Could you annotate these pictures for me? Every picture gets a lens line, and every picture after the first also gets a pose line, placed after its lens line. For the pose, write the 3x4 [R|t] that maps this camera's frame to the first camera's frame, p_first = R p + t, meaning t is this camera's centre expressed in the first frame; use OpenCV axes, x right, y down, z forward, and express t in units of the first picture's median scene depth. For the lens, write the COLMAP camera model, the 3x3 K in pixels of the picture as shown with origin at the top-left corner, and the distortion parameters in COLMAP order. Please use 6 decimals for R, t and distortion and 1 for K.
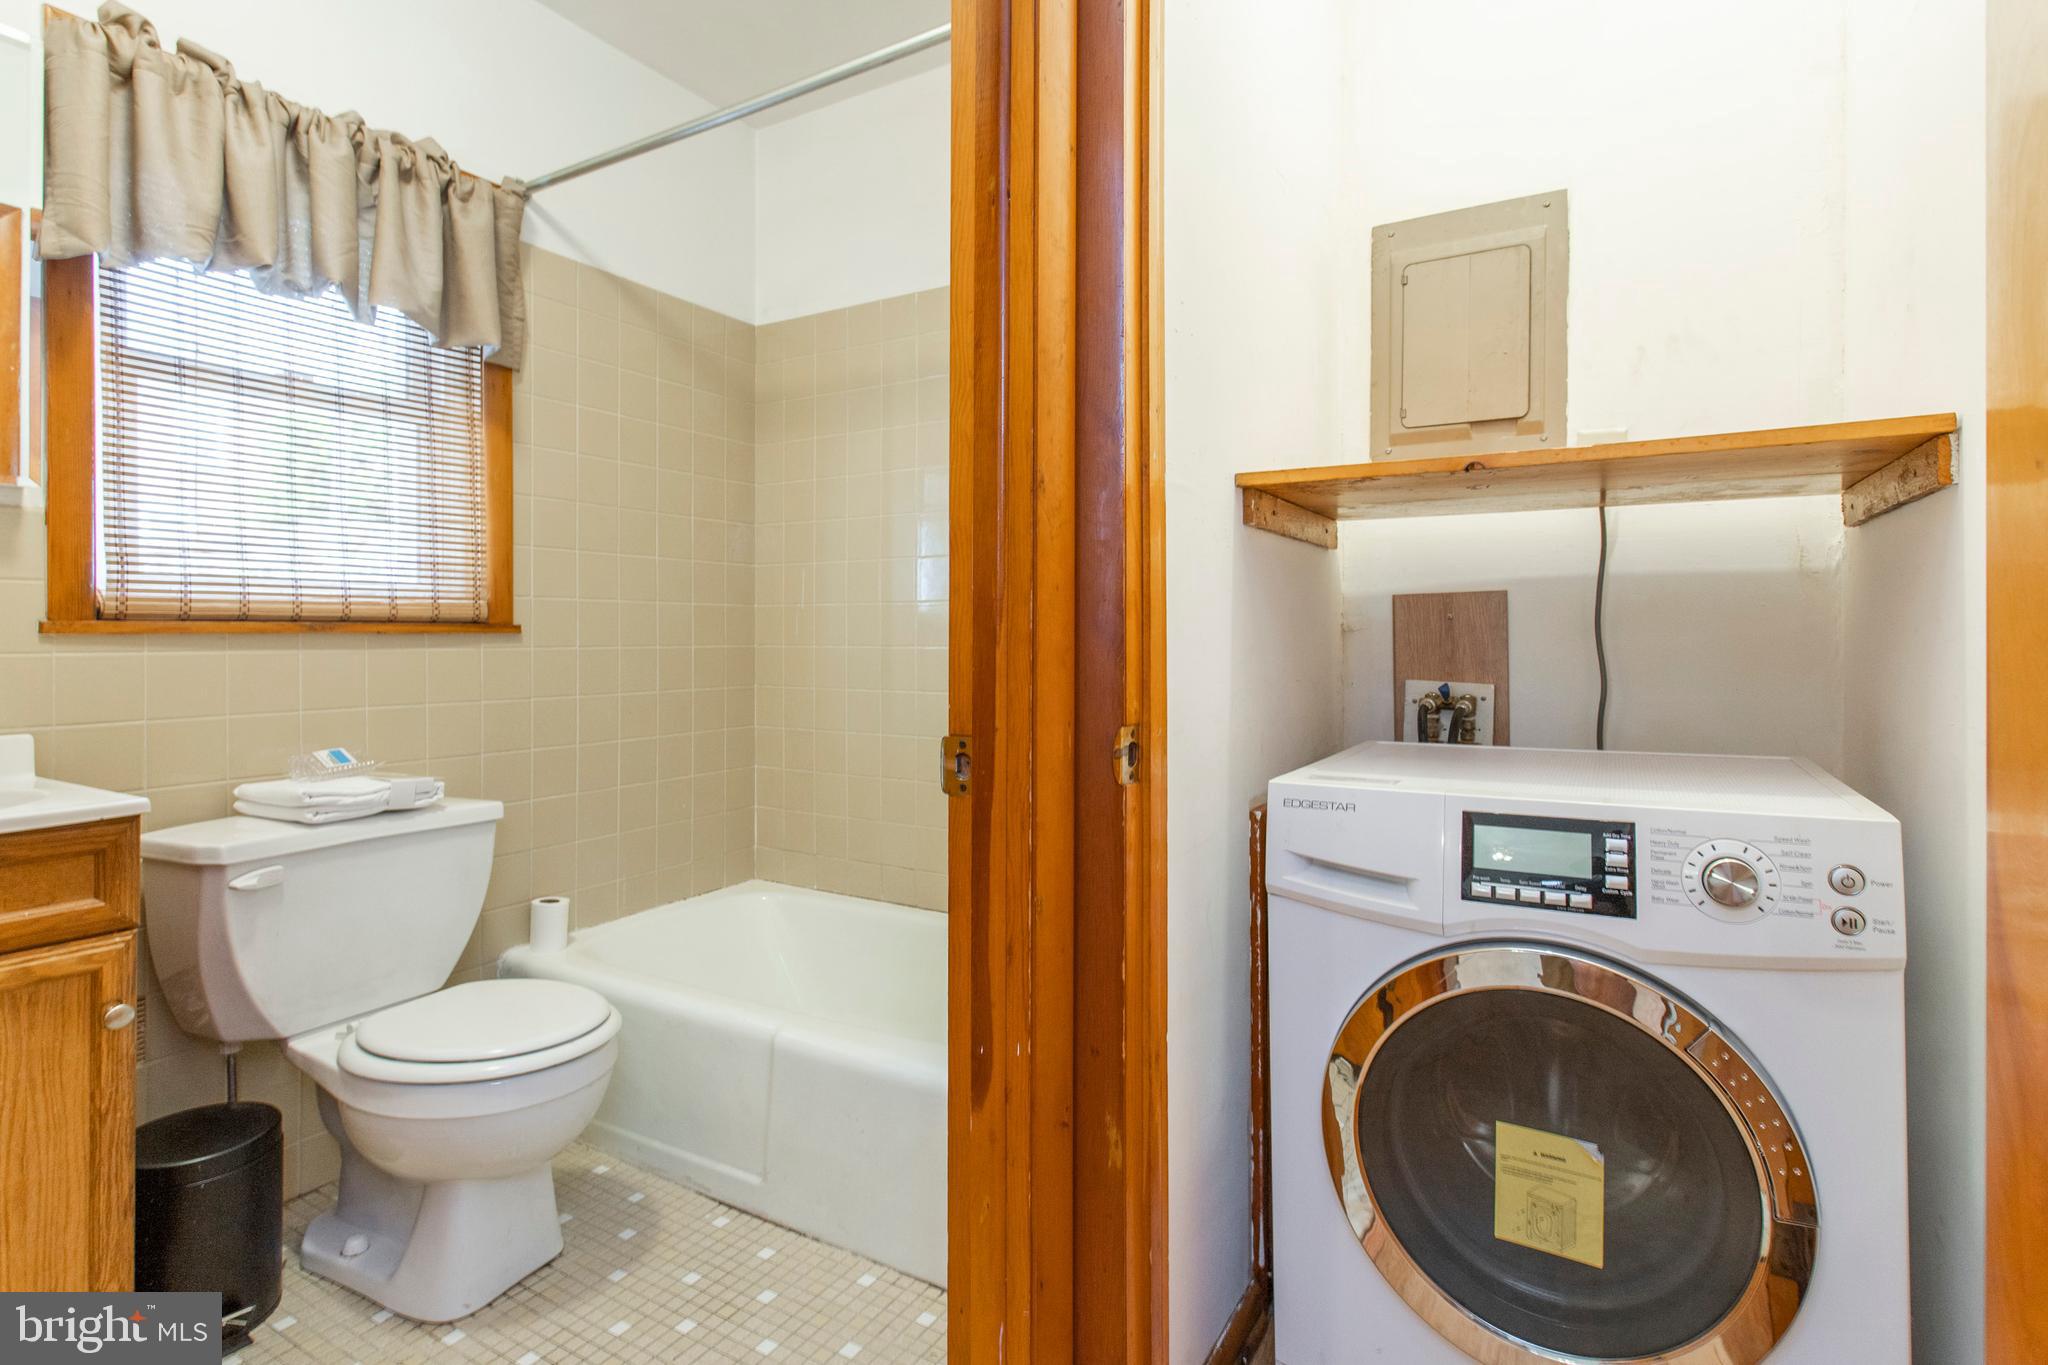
lens RADIAL K [[1006.6, 0, 1019.5], [0, 1006.6, 637.4], [0, 0, 1]] dist [0.005086, -0.001825]
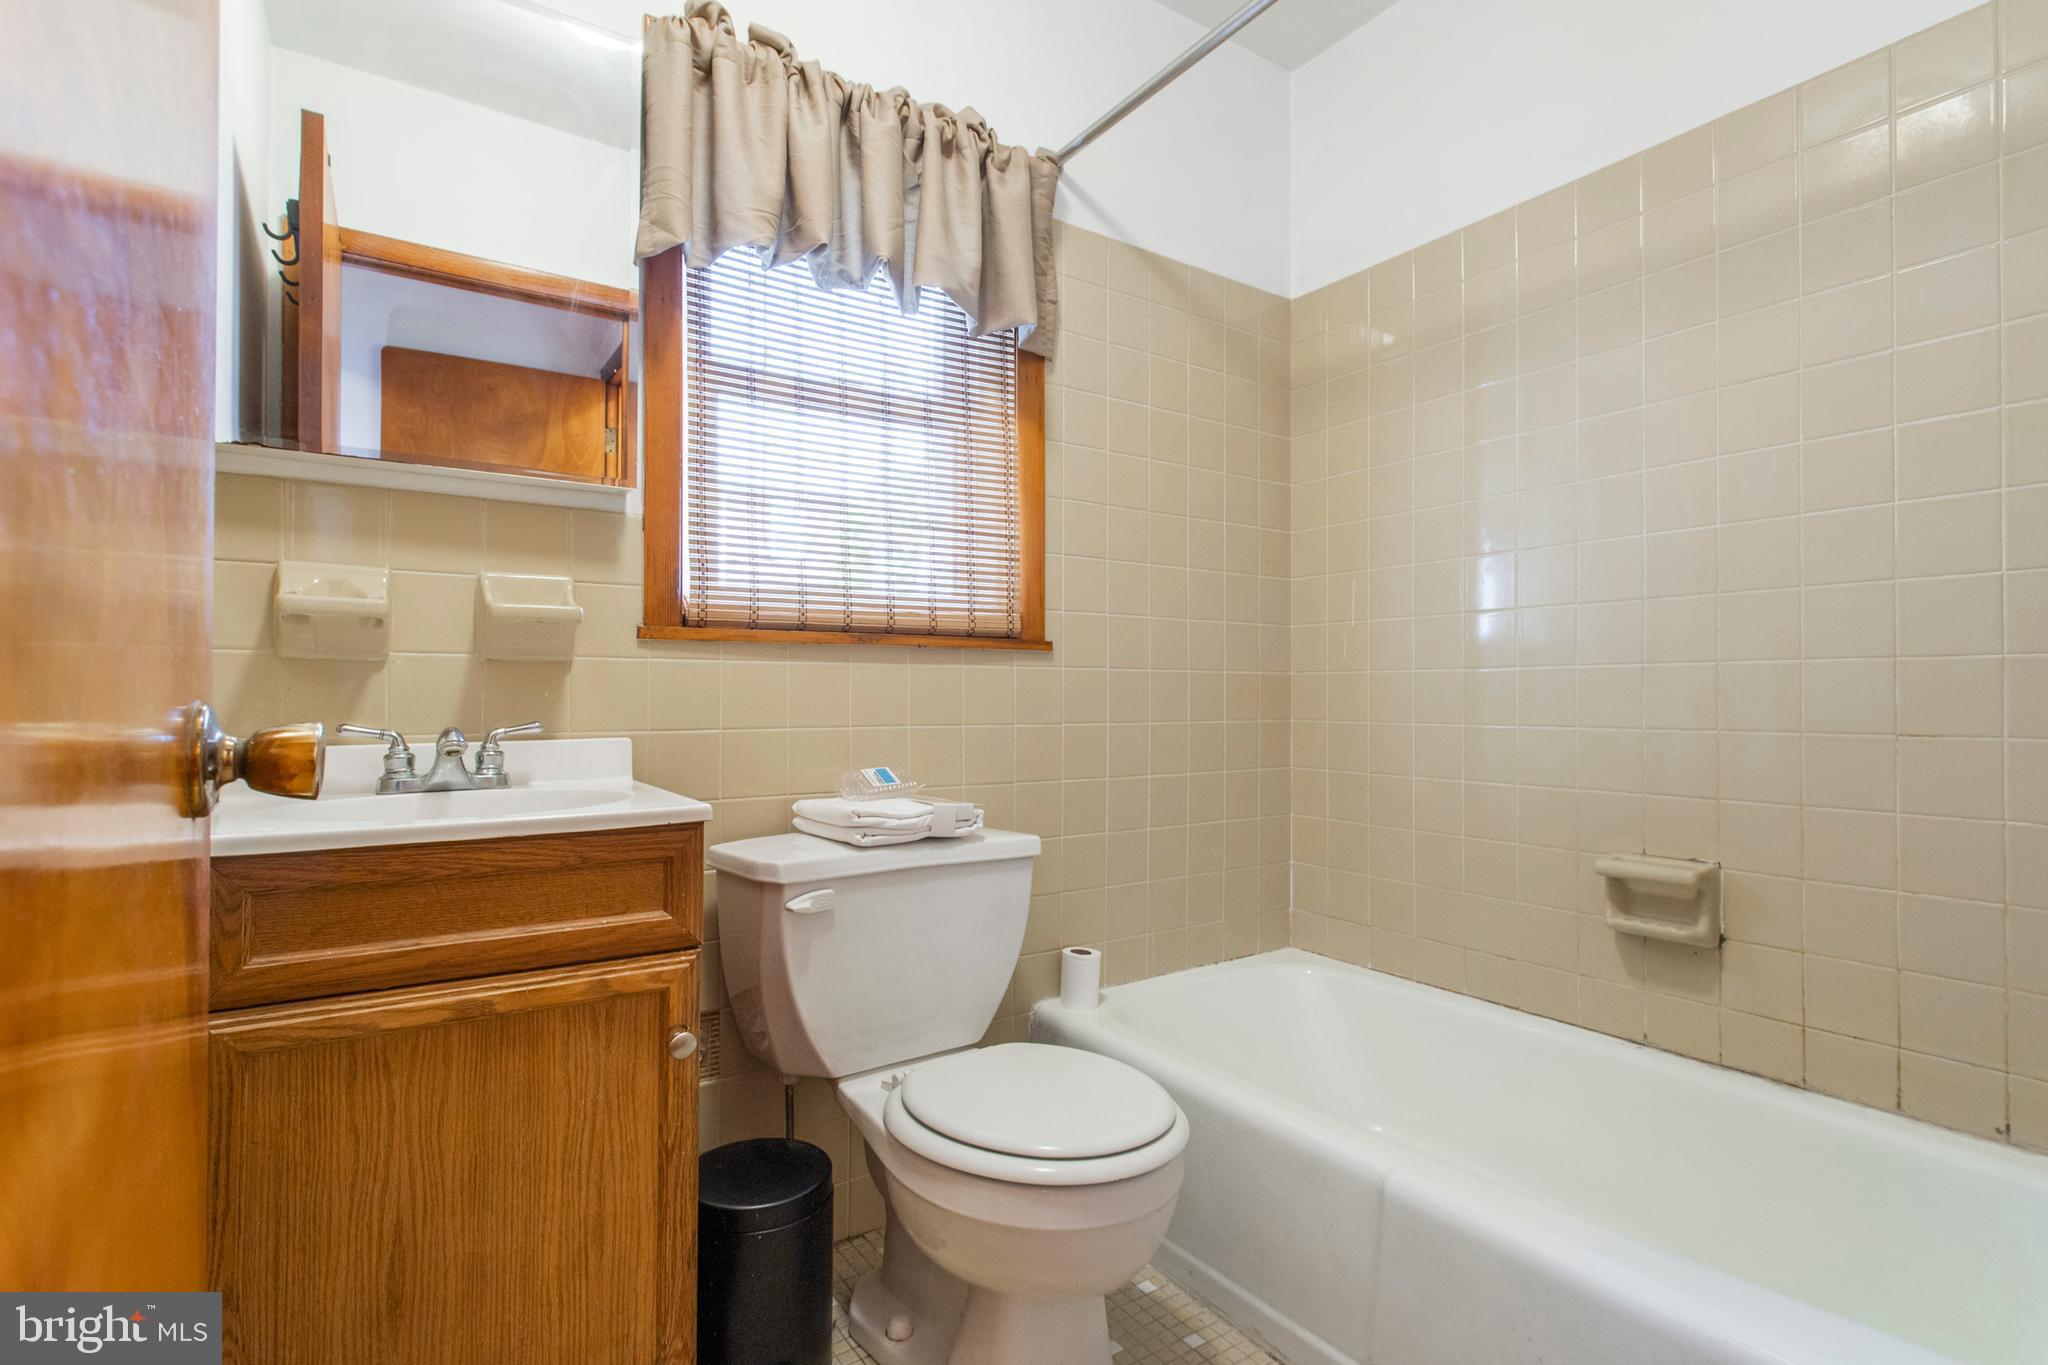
lens RADIAL K [[982.8, 0, 1024.0], [0, 982.8, 682.5], [0, 0, 1]] dist [0.000292, 0.000710]
pose [[0.902583, -0.005880, -0.430475, -0.178607], [-0.001073, 0.999873, -0.015906, 0.049484], [0.430514, 0.014818, 0.902462, 0.251133]]
